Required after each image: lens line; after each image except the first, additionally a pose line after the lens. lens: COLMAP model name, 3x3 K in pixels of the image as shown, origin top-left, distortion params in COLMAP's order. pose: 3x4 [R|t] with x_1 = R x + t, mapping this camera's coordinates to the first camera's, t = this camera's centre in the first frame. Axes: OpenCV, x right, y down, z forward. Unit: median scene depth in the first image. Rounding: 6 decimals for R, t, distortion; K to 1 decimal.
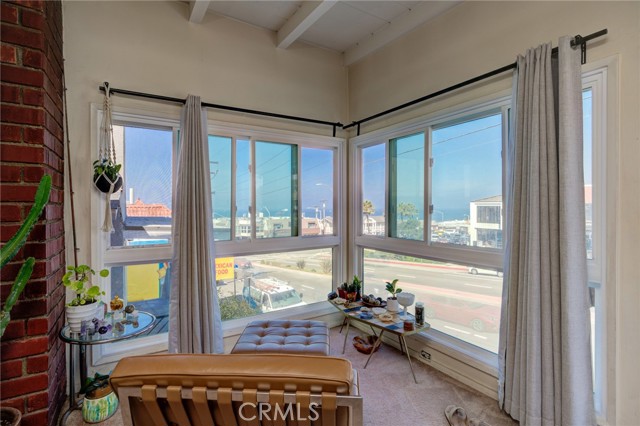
lens RADIAL K [[306.3, 0, 320.6], [0, 306.3, 207.0], [0, 0, 1]] dist [0.001336, 0.001034]
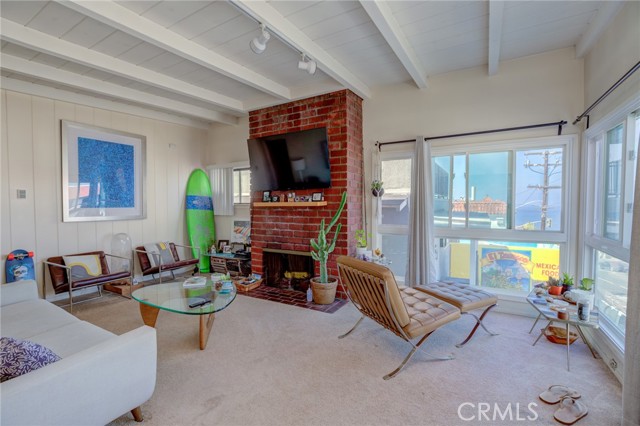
lens RADIAL K [[295.7, 0, 320.9], [0, 295.7, 211.6], [0, 0, 1]] dist [-0.019691, 0.001172]
pose [[0.481295, 0.027597, -0.876124, 0.682449], [-0.000052, 0.999505, 0.031455, -0.008057], [0.876559, -0.015093, 0.481058, -0.205830]]
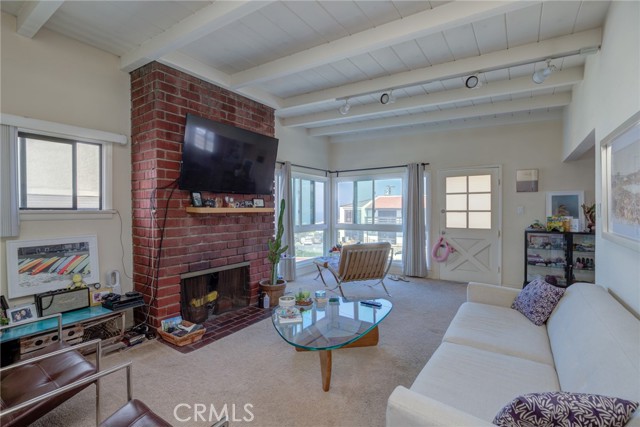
lens RADIAL K [[295.7, 0, 318.6], [0, 295.7, 211.6], [0, 0, 1]] dist [-0.019691, 0.001172]
pose [[0.901119, 0.001746, 0.433568, -1.150492], [-0.003045, 0.999993, 0.002301, 0.004658], [-0.433561, -0.003394, 0.901118, -1.034193]]
